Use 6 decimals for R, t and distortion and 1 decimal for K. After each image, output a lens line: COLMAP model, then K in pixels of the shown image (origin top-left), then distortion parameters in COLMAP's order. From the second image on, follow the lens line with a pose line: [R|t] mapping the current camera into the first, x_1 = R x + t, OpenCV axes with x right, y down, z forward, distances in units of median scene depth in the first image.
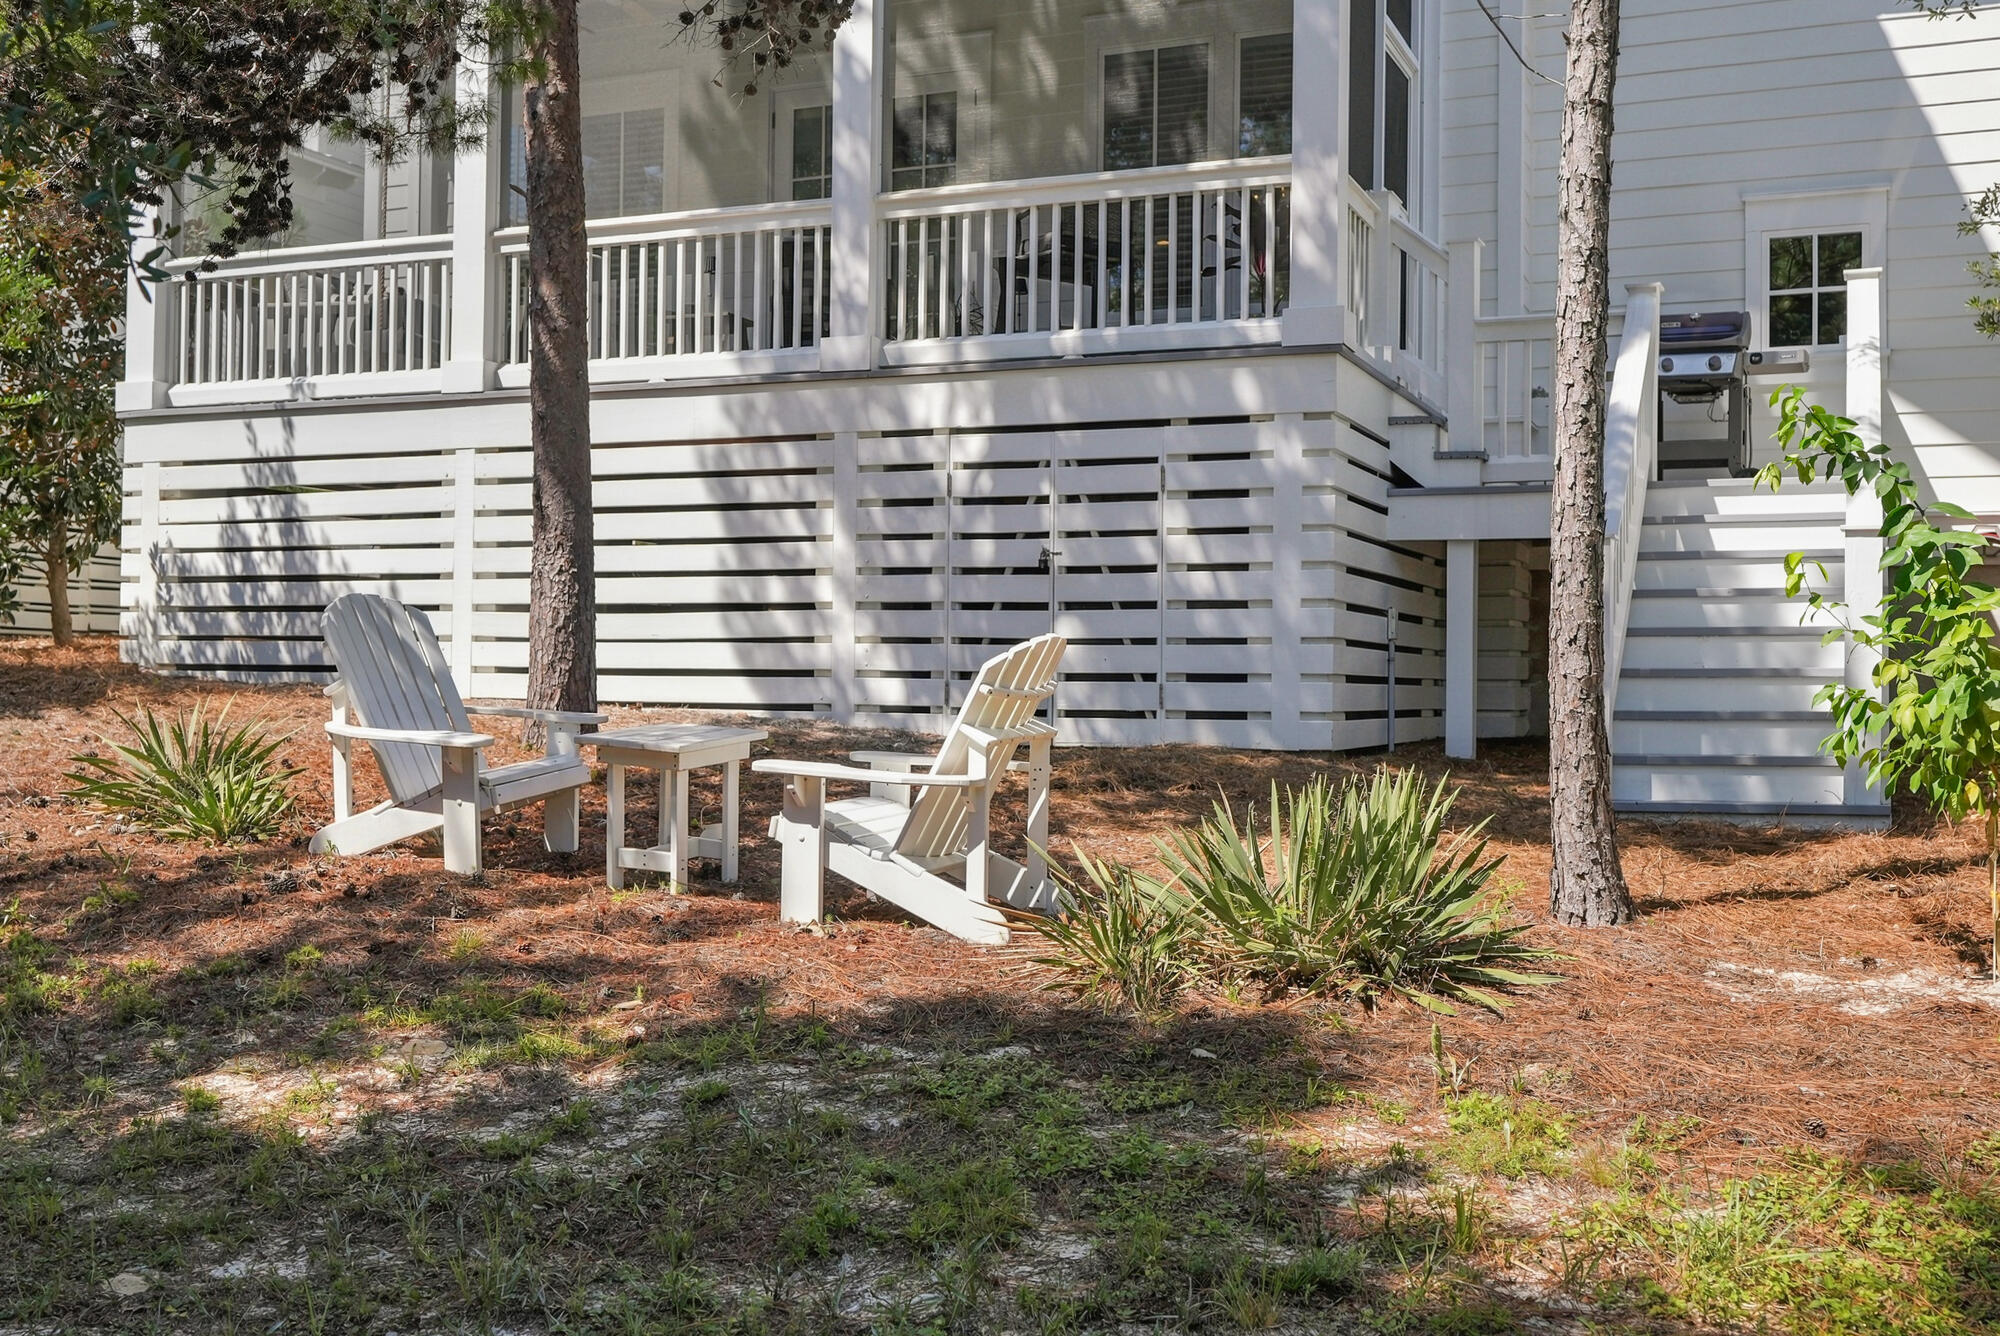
lens RADIAL K [[2020.8, 0, 1005.1], [0, 2020.8, 591.0], [0, 0, 1]] dist [0.005887, 0.002096]
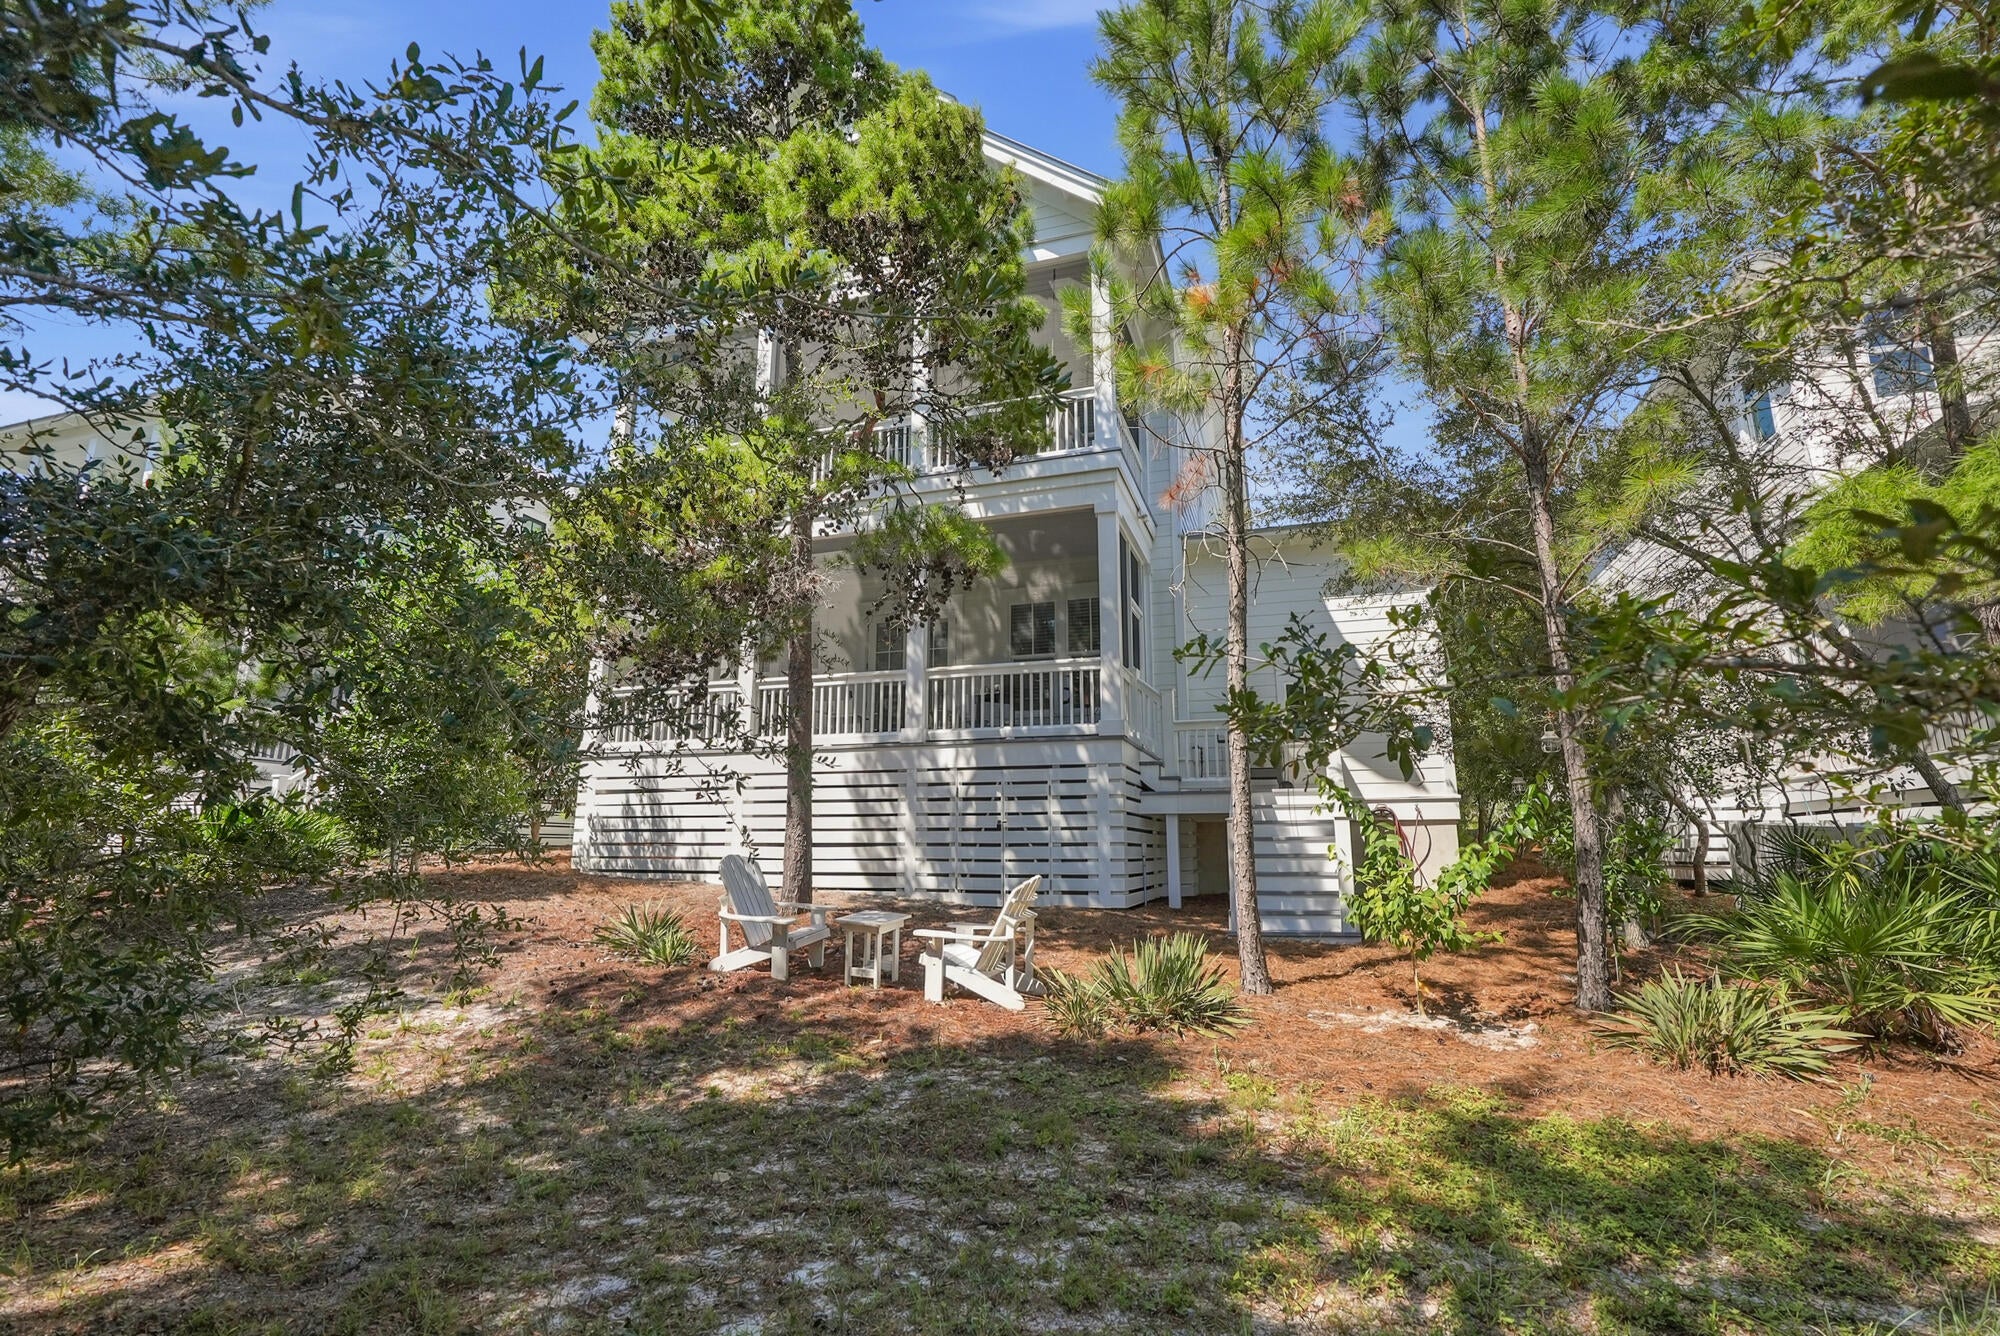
lens RADIAL K [[925.3, 0, 994.2], [0, 925.3, 642.2], [0, 0, 1]] dist [-0.012093, 0.000828]
pose [[0.996697, 0.007264, 0.080889, -0.077573], [0.006914, 0.984786, -0.173632, -0.040022], [-0.080920, 0.173618, 0.981483, -0.095081]]
